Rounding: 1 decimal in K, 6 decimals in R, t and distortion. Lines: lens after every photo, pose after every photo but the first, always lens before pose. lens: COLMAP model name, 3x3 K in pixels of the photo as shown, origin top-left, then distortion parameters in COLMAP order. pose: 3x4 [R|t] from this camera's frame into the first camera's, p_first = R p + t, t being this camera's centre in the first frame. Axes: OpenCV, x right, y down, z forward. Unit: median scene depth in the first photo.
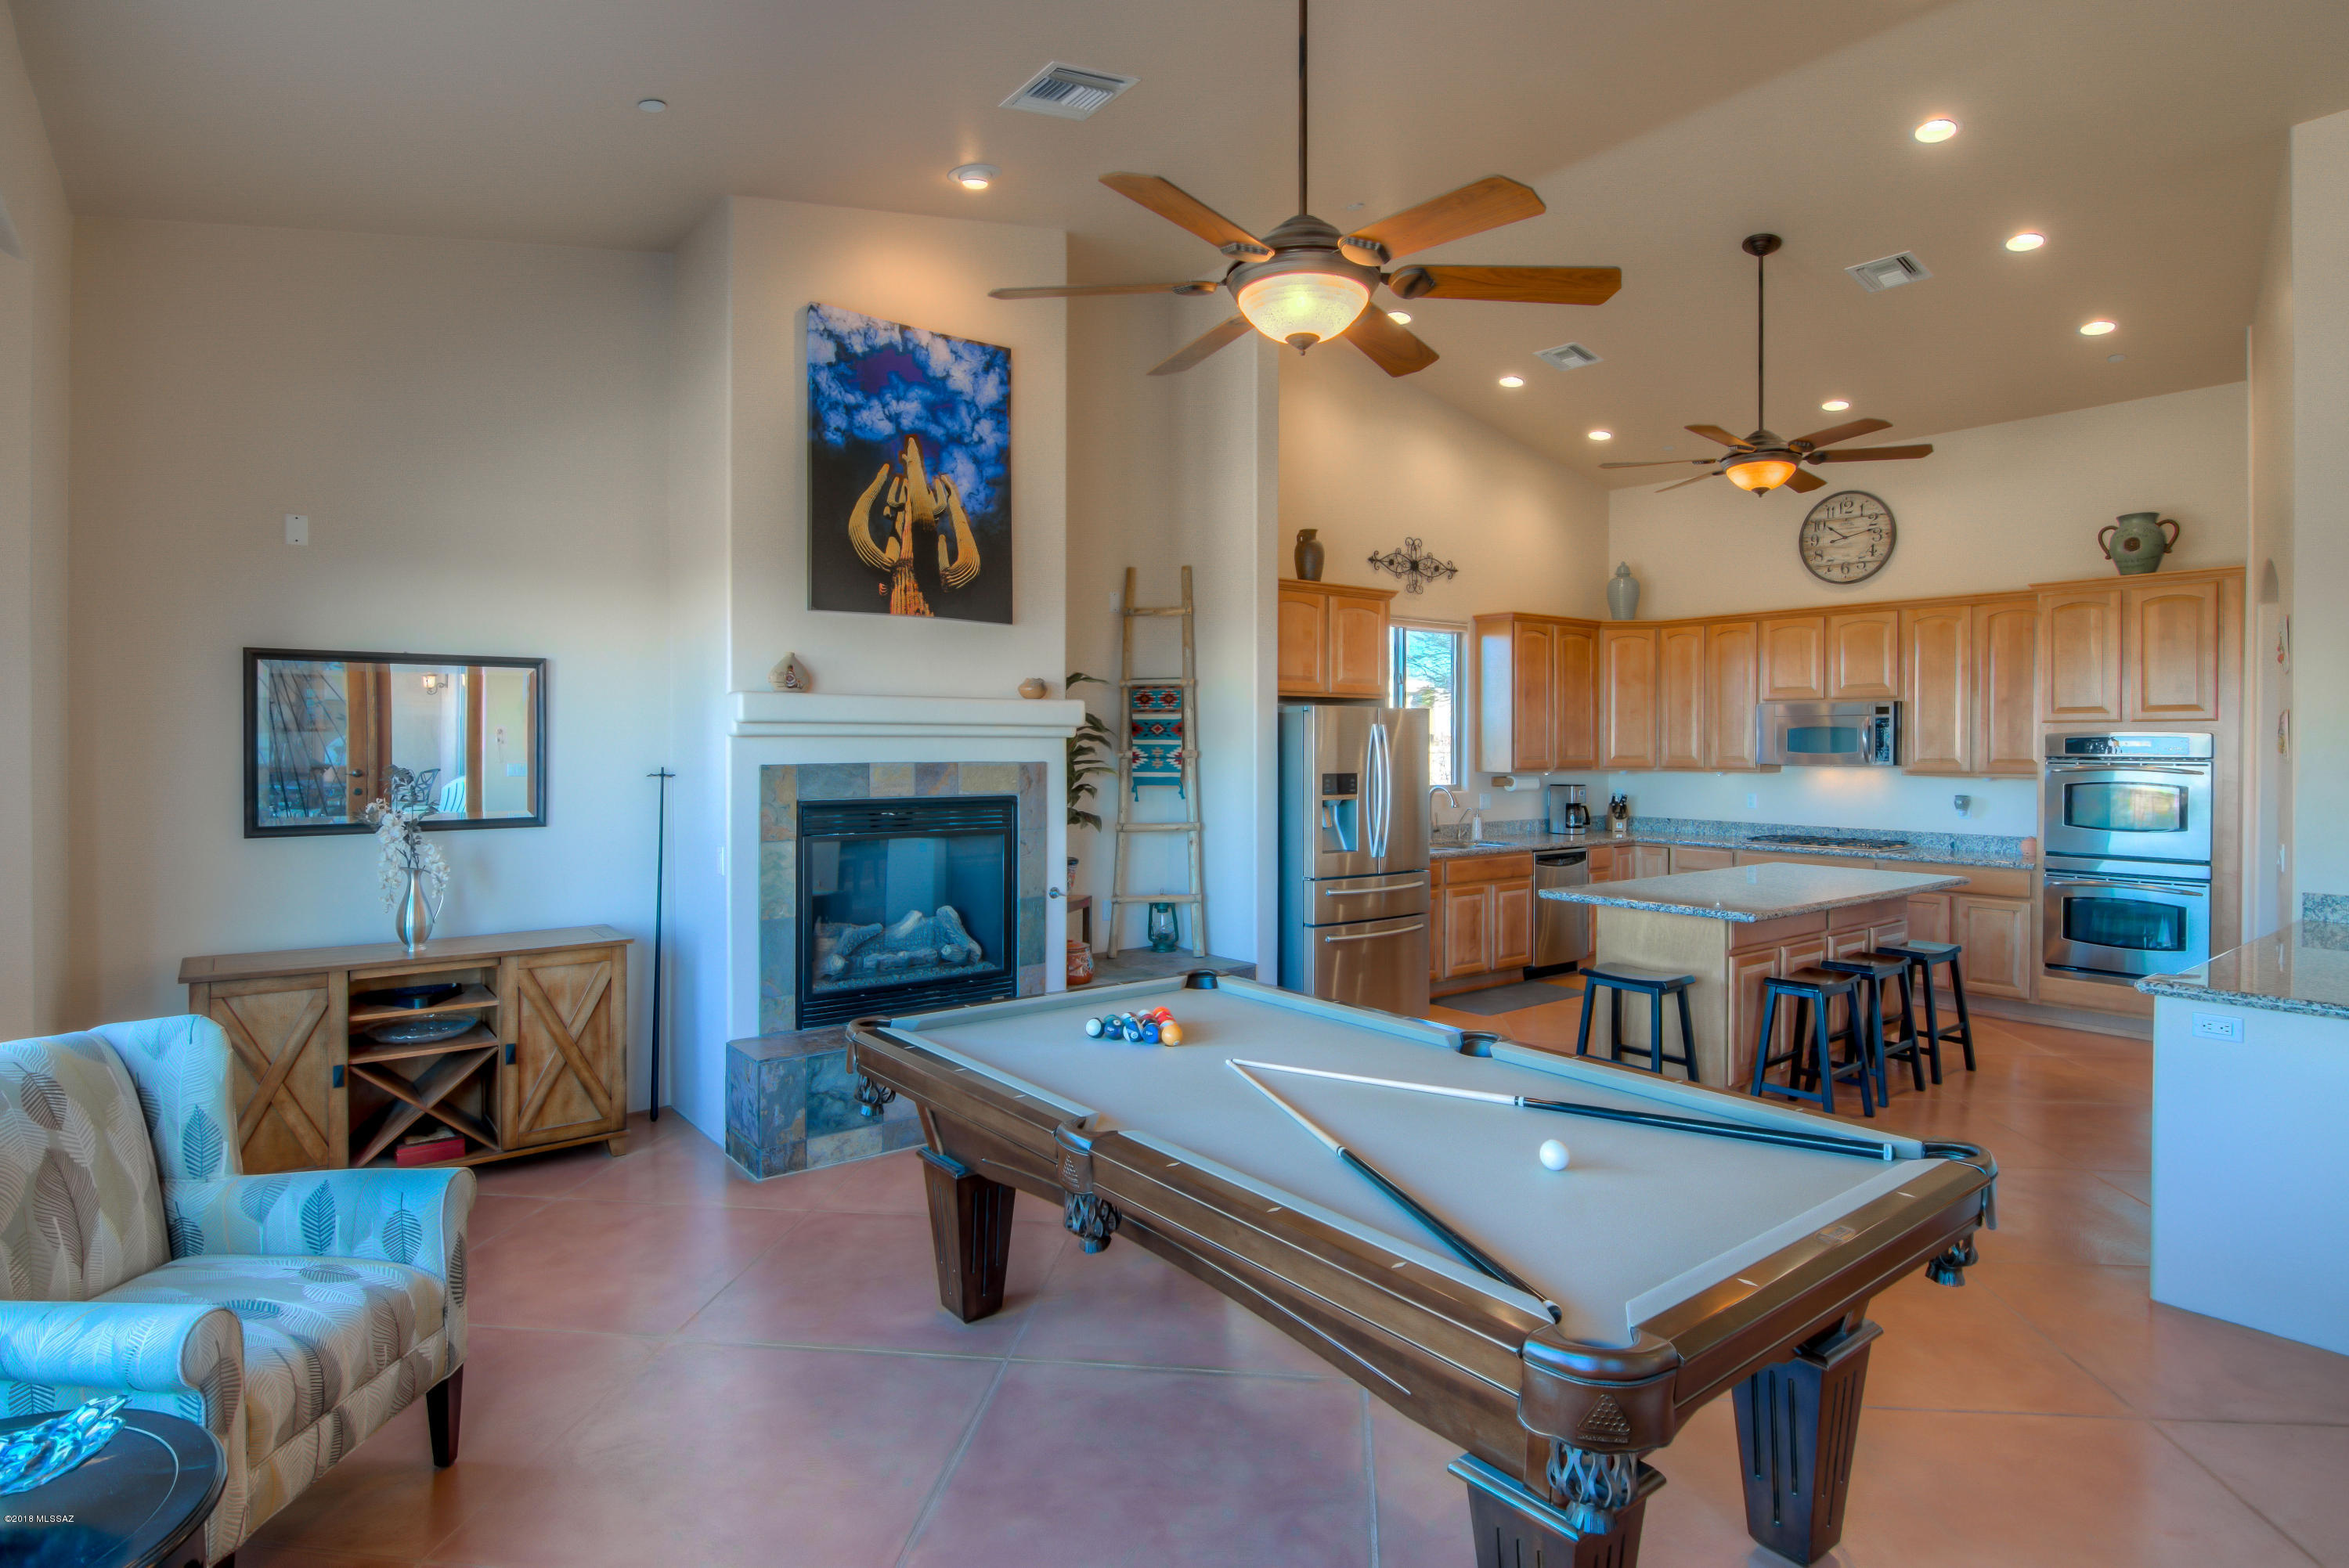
lens RADIAL K [[1228.9, 0, 1183.4], [0, 1228.9, 750.8], [0, 0, 1]] dist [-0.002562, -0.014213]
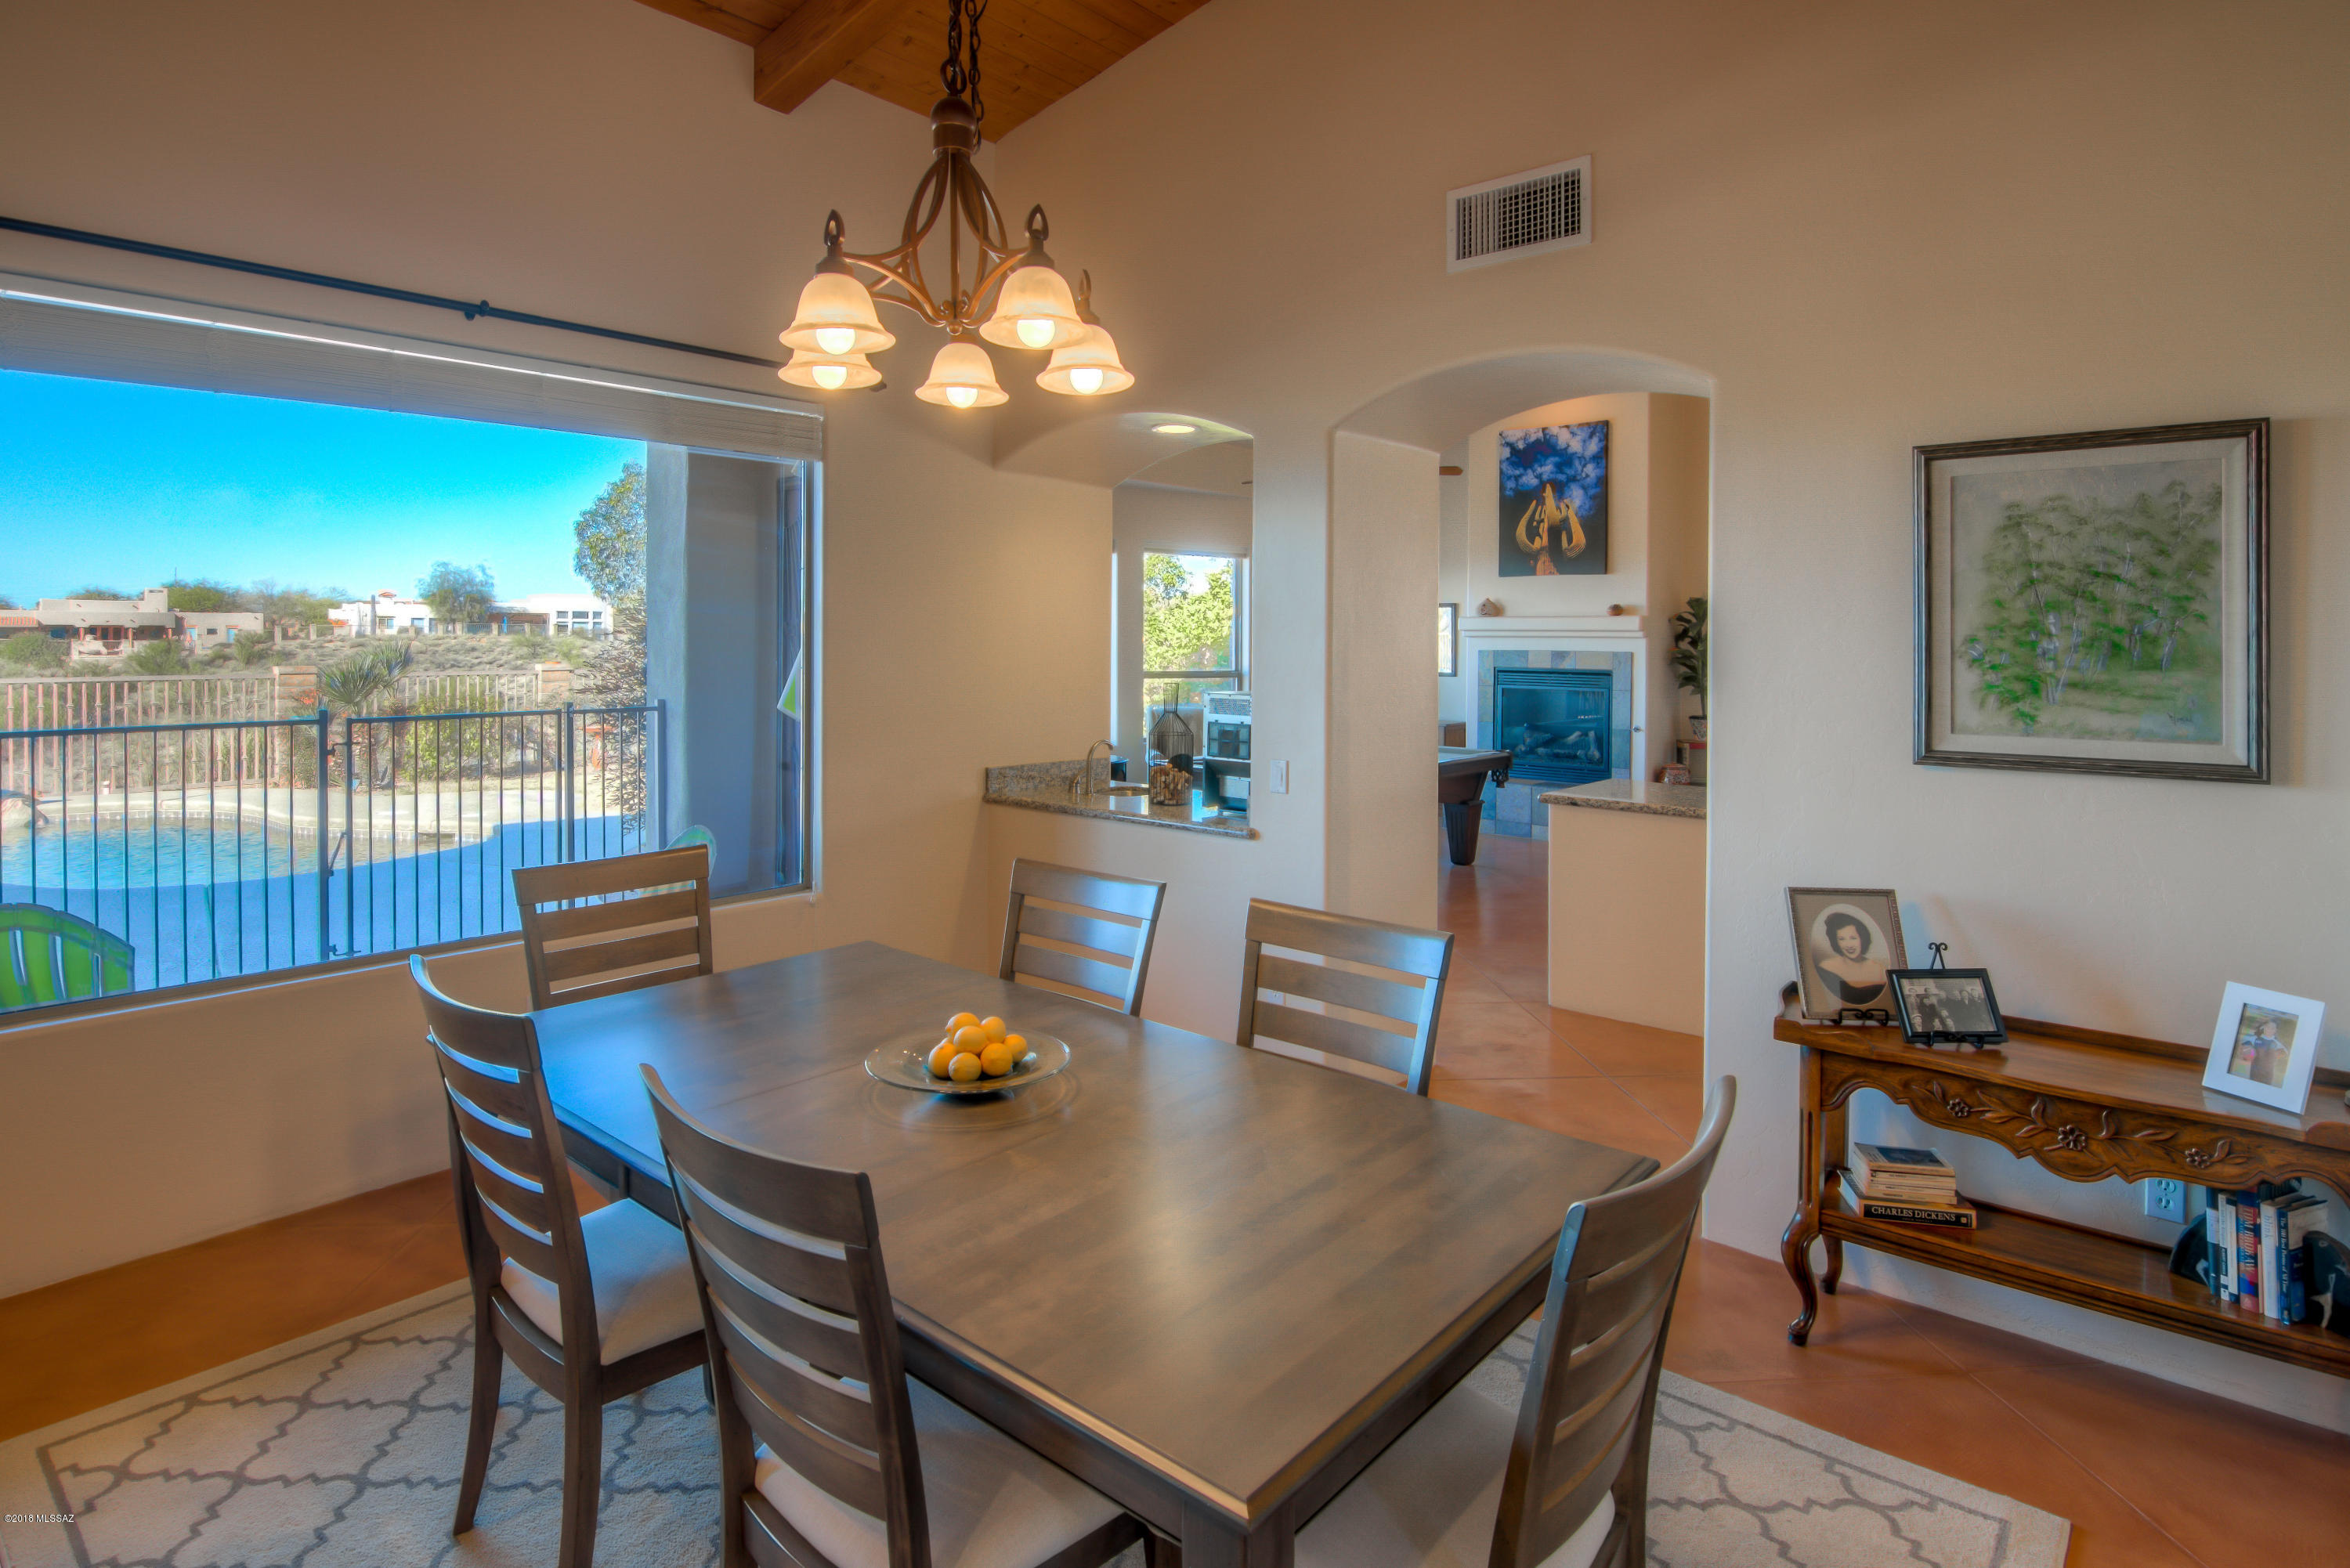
lens RADIAL K [[1252.0, 0, 1211.4], [0, 1252.0, 640.7], [0, 0, 1]] dist [-0.000608, -0.014251]
pose [[0.210566, 0.001717, -0.977578, 1.511897], [-0.014257, 0.999897, -0.001314, 0.004380], [0.977476, 0.014214, 0.210569, 0.057846]]
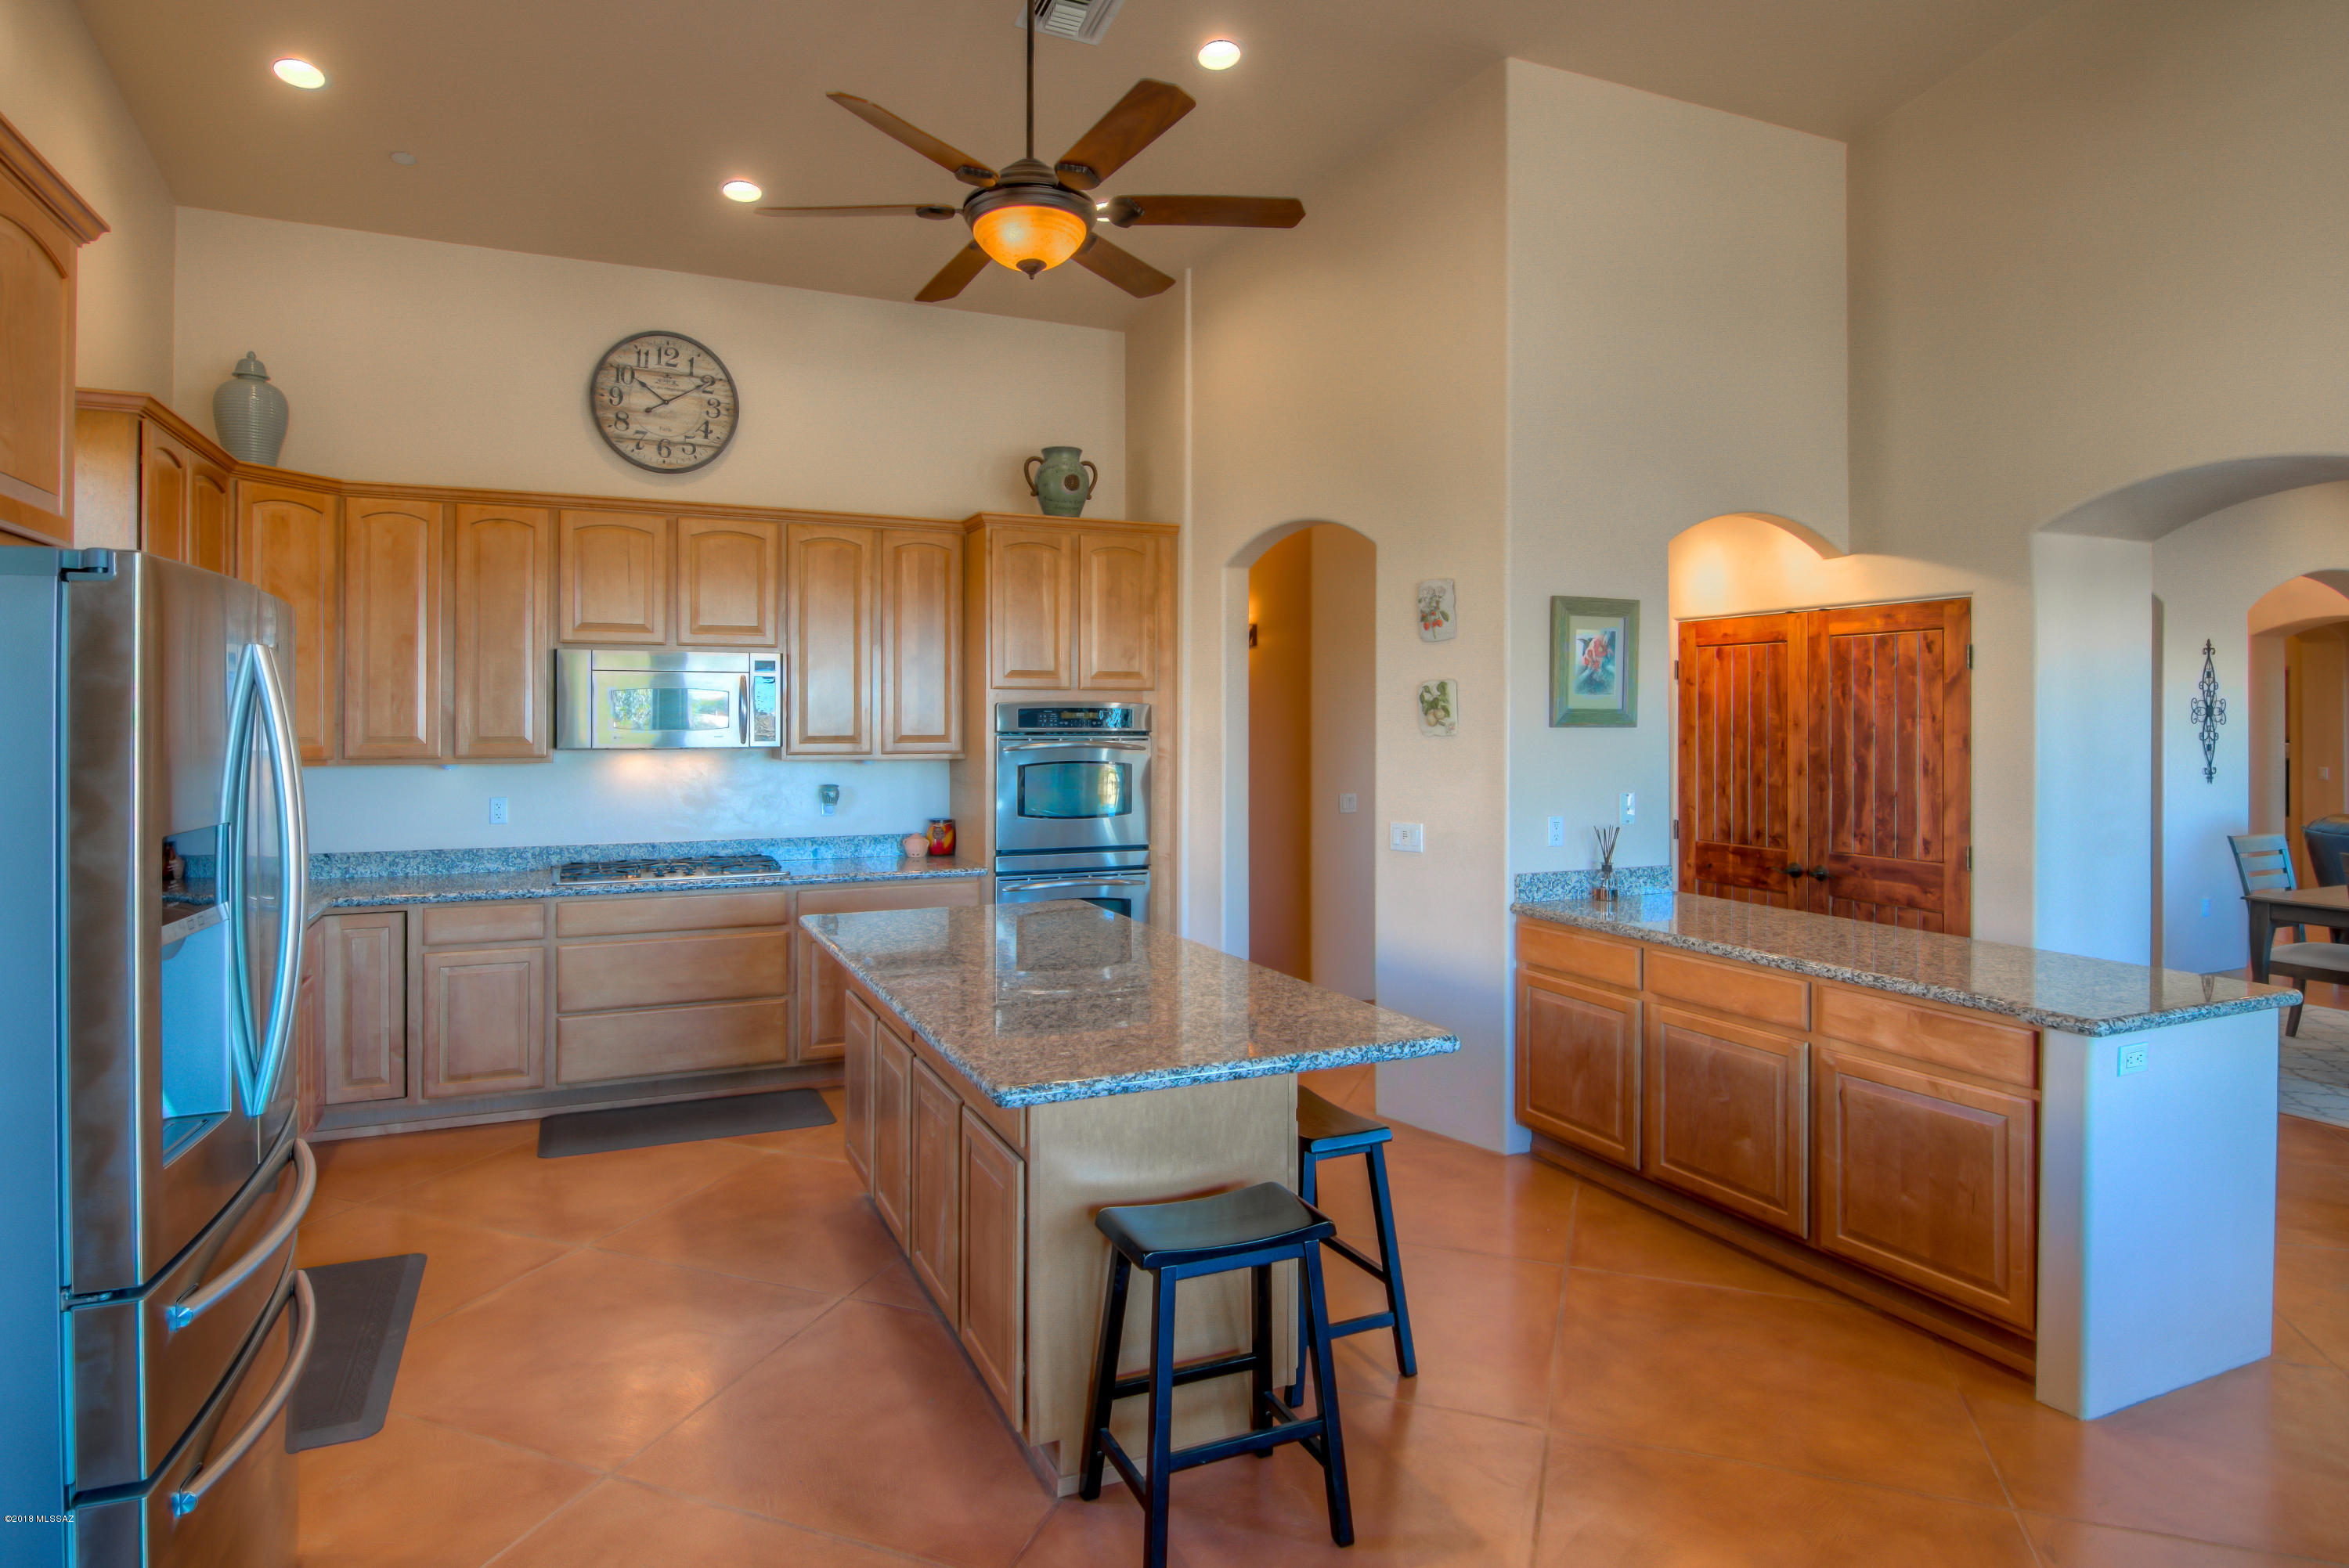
lens RADIAL K [[1281.2, 0, 1149.6], [0, 1281.2, 721.7], [0, 0, 1]] dist [-0.001603, -0.000818]
pose [[0.242555, -0.006014, 0.970119, -0.099260], [0.004263, 0.999978, 0.005133, -0.007152], [-0.970128, 0.002890, 0.242576, 0.887954]]
